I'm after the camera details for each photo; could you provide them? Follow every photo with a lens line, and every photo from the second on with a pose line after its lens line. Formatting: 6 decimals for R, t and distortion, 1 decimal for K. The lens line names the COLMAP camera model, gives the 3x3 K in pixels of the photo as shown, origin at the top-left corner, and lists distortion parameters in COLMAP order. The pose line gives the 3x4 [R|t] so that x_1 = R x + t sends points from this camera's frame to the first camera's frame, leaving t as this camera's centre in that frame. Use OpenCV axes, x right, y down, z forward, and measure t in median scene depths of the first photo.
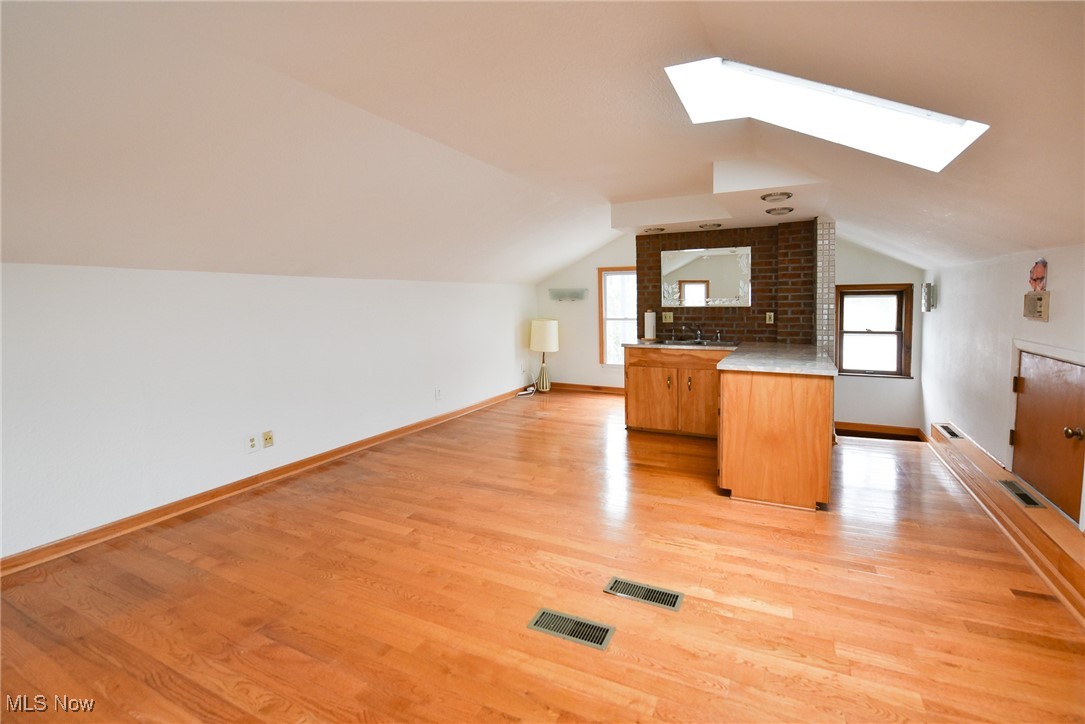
lens RADIAL K [[503.1, 0, 542.5], [0, 503.1, 362.0], [0, 0, 1]] dist [0.001738, 0.000350]
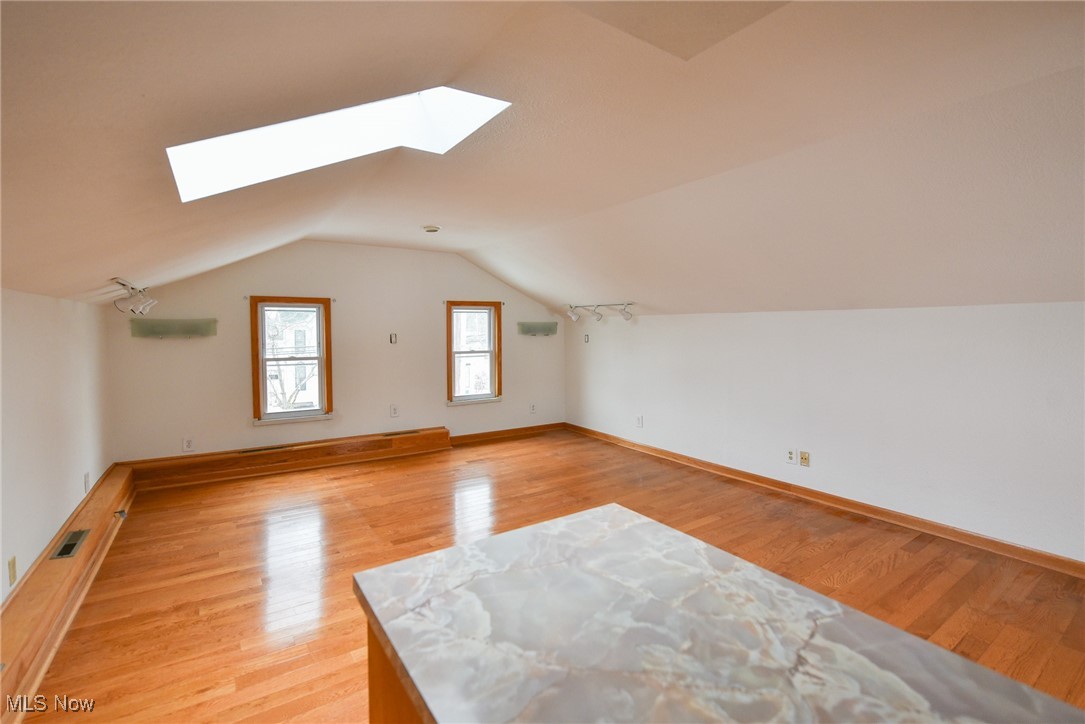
lens RADIAL K [[475.9, 0, 542.5], [0, 475.9, 362.0], [0, 0, 1]] dist [-0.001001, -0.000070]
pose [[-0.494185, 0.063618, -0.867026, 0.693261], [-0.103995, 0.985832, 0.131610, -0.146995], [0.863115, 0.155206, -0.480567, 1.075254]]
